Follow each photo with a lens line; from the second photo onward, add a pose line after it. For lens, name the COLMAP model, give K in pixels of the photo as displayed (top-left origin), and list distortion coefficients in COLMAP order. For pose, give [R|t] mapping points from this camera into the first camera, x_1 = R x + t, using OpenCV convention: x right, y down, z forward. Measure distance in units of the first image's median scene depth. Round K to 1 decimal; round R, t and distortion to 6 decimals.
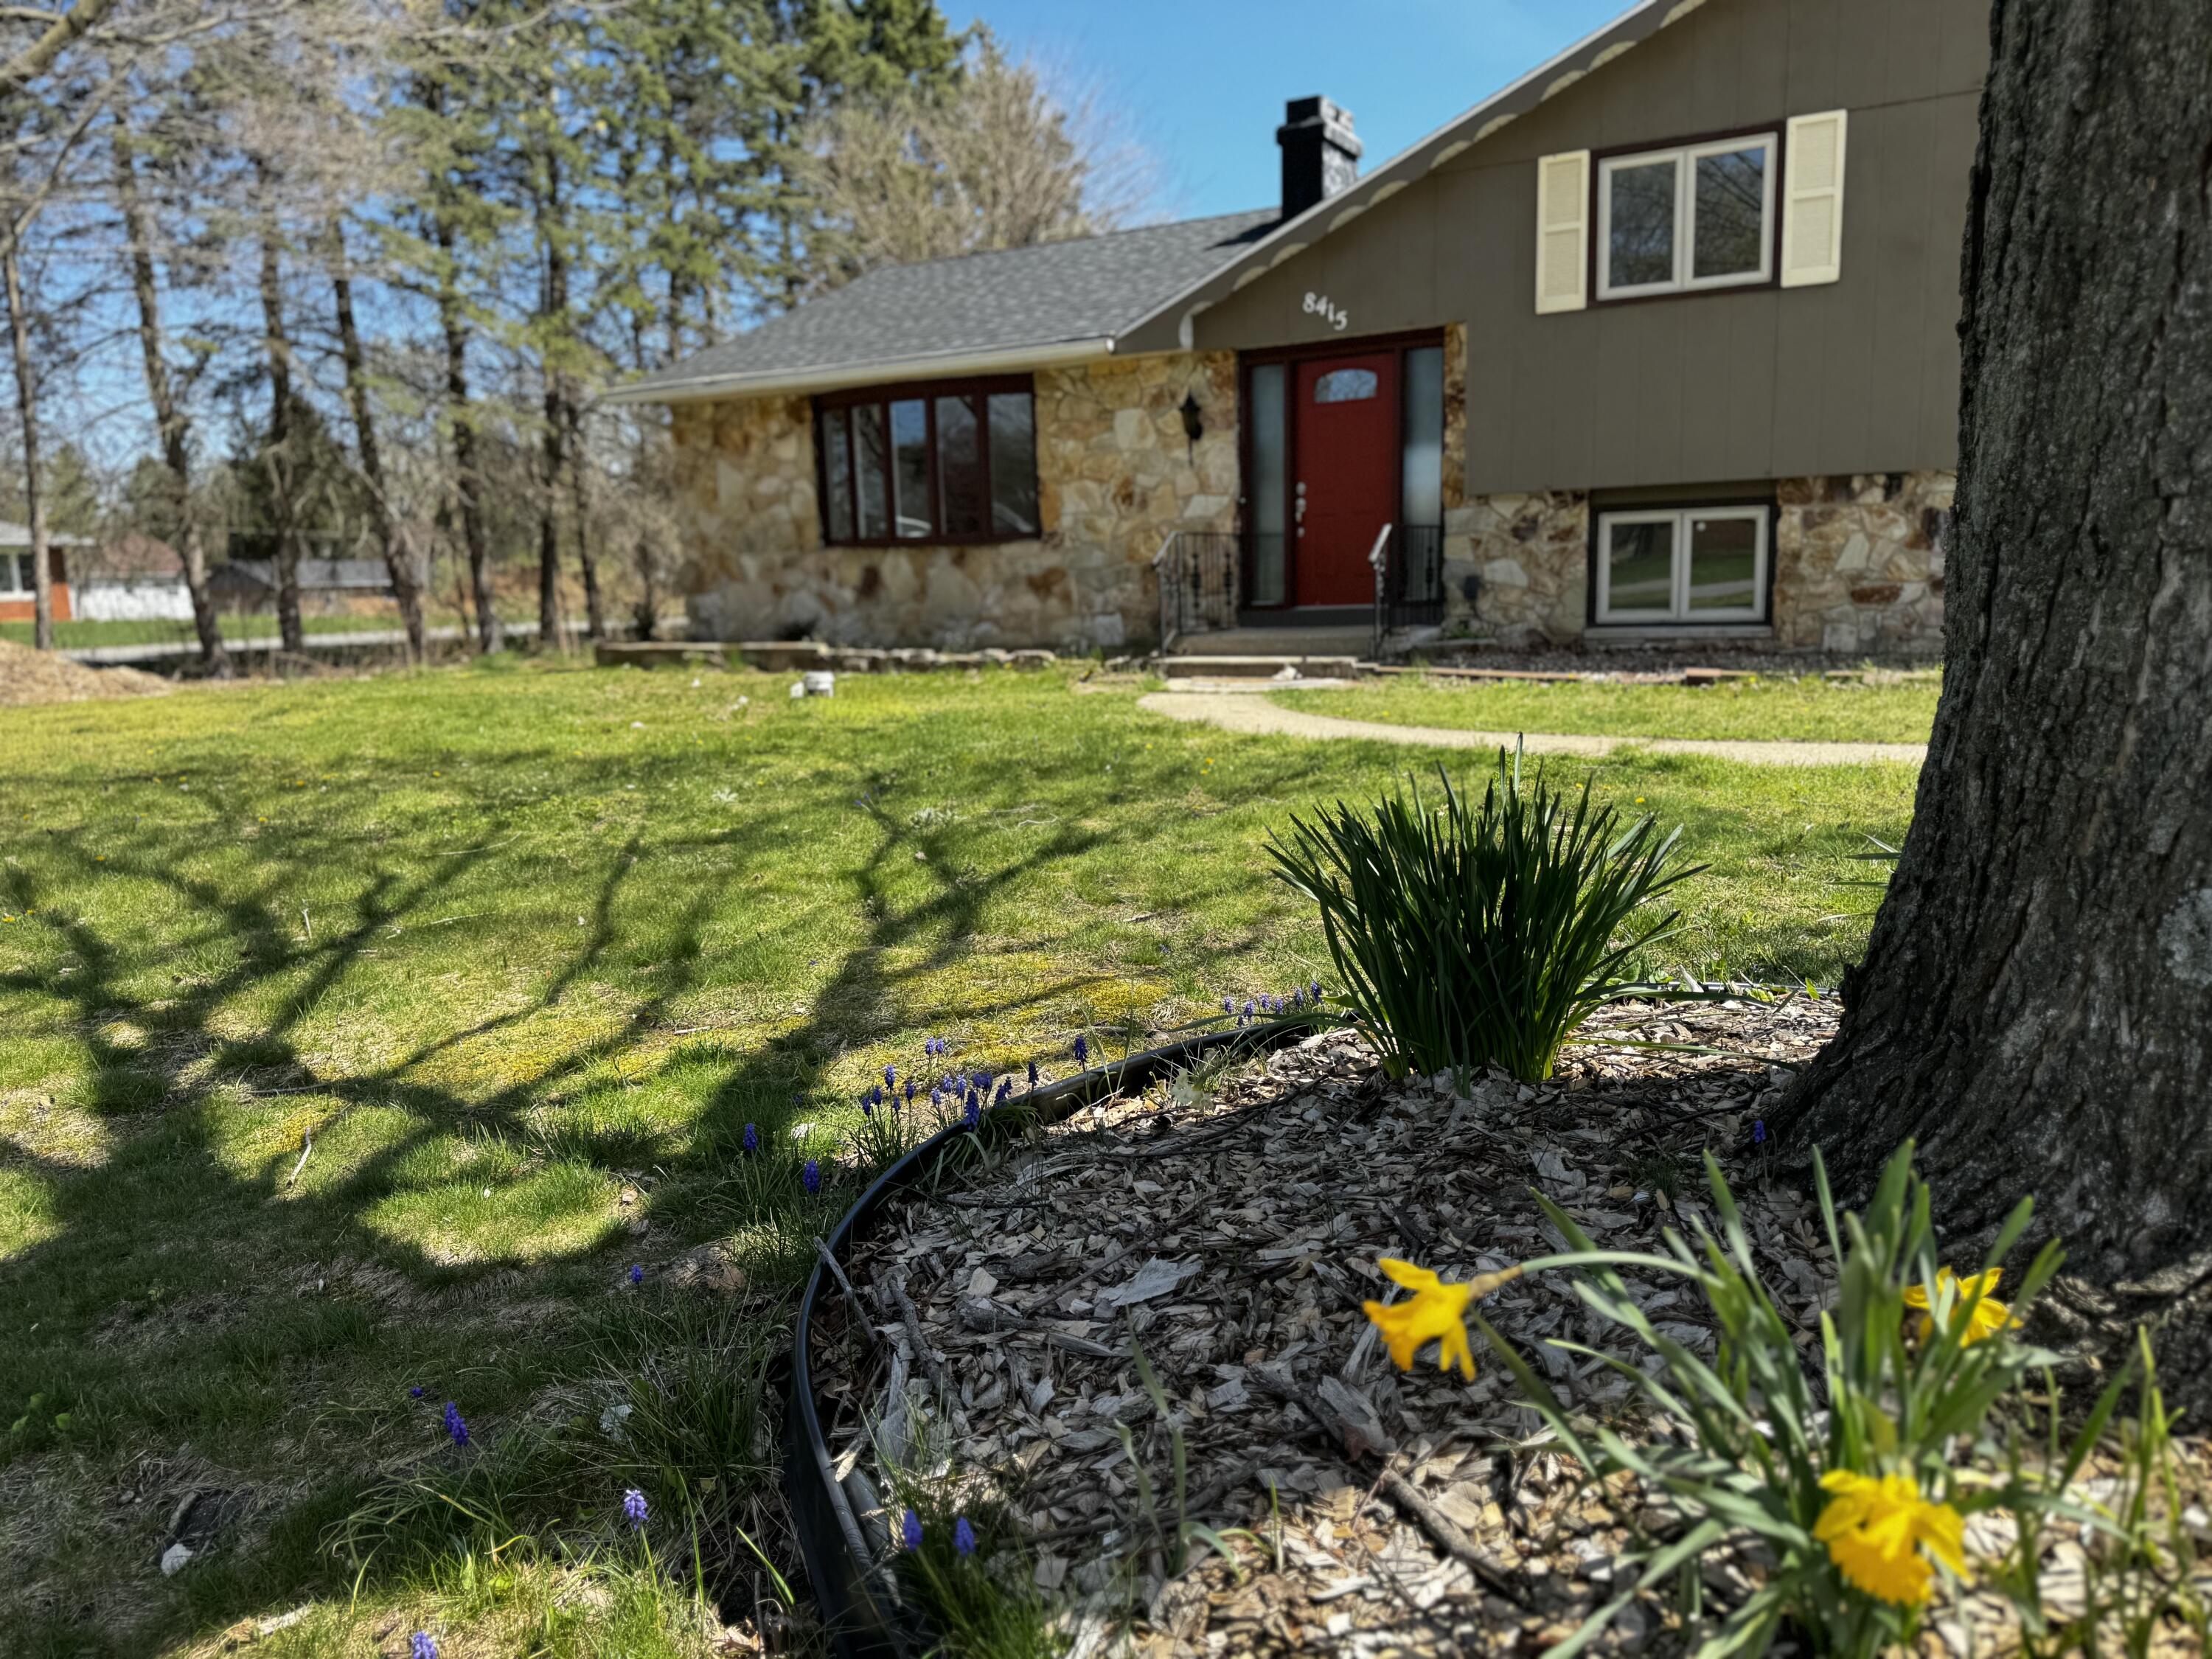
lens RADIAL K [[1540.3, 0, 1099.6], [0, 1540.3, 830.4], [0, 0, 1]] dist [0.021787, -0.021881]
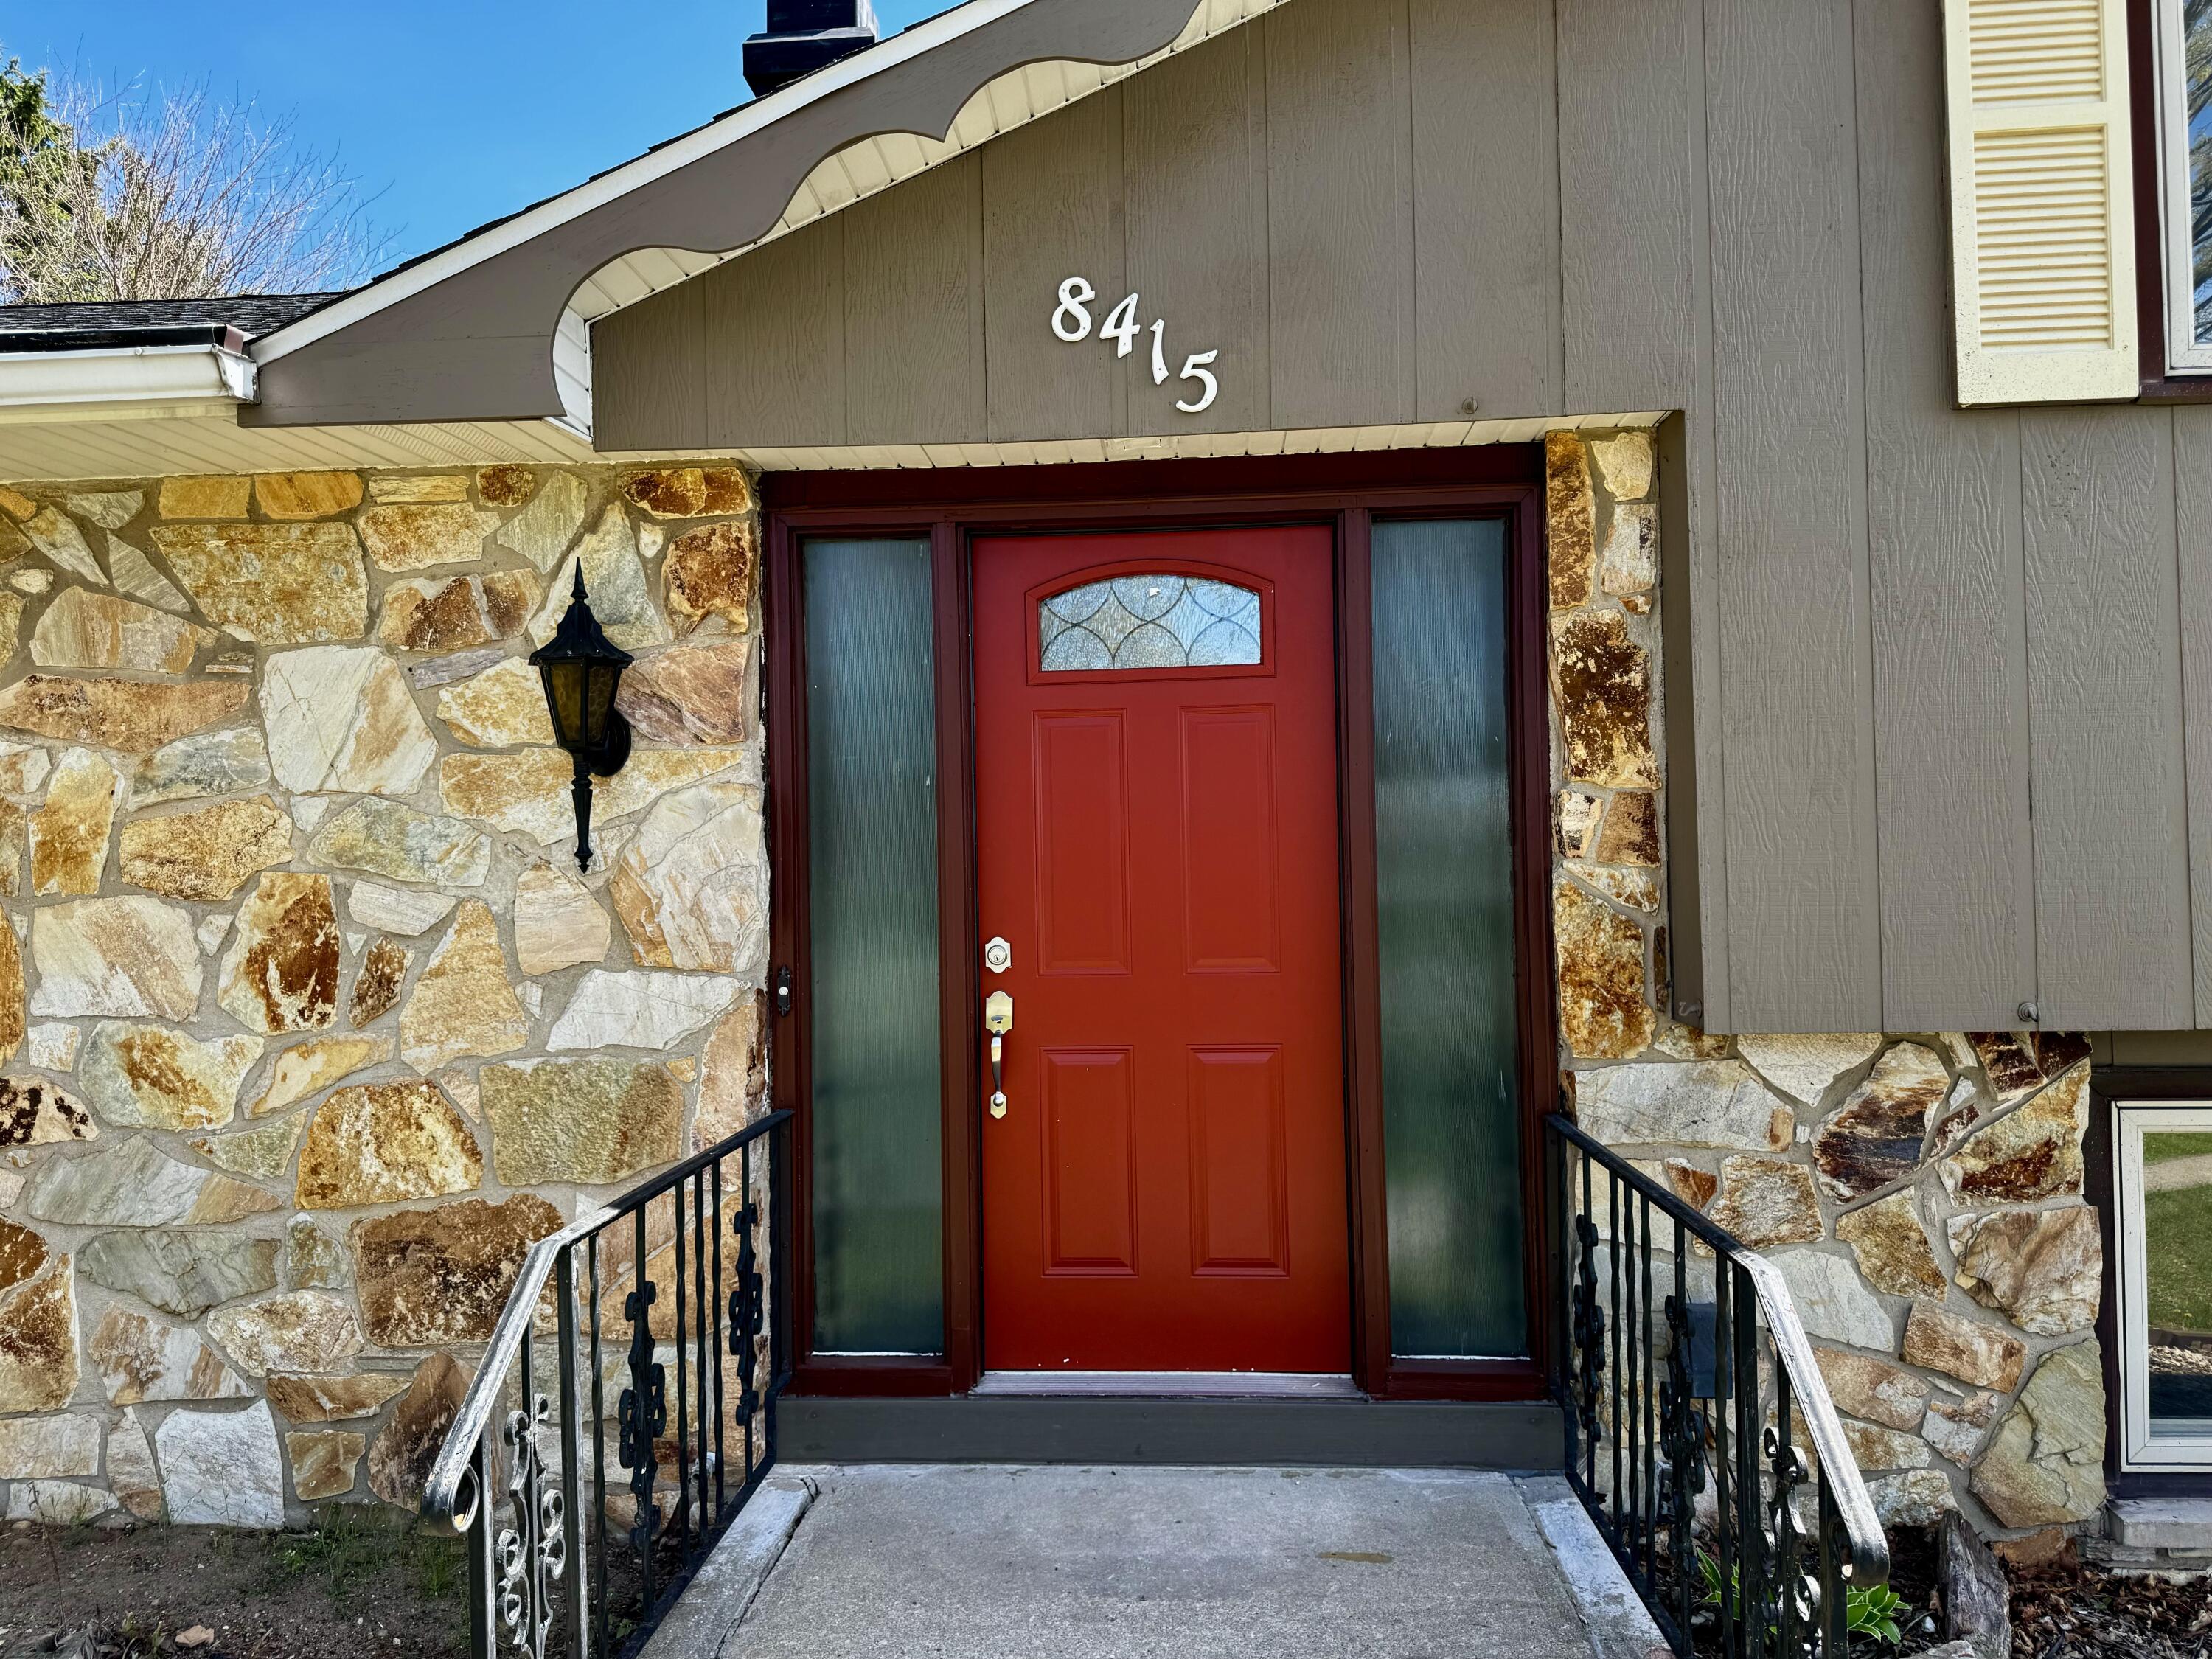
lens RADIAL K [[1540.3, 0, 1084.8], [0, 1540.3, 821.0], [0, 0, 1]] dist [0.021787, -0.021881]
pose [[0.894448, 0.030368, 0.446139, 0.018431], [0.061281, 0.979954, -0.189566, -0.190202], [-0.442952, 0.196897, 0.874657, 0.734521]]
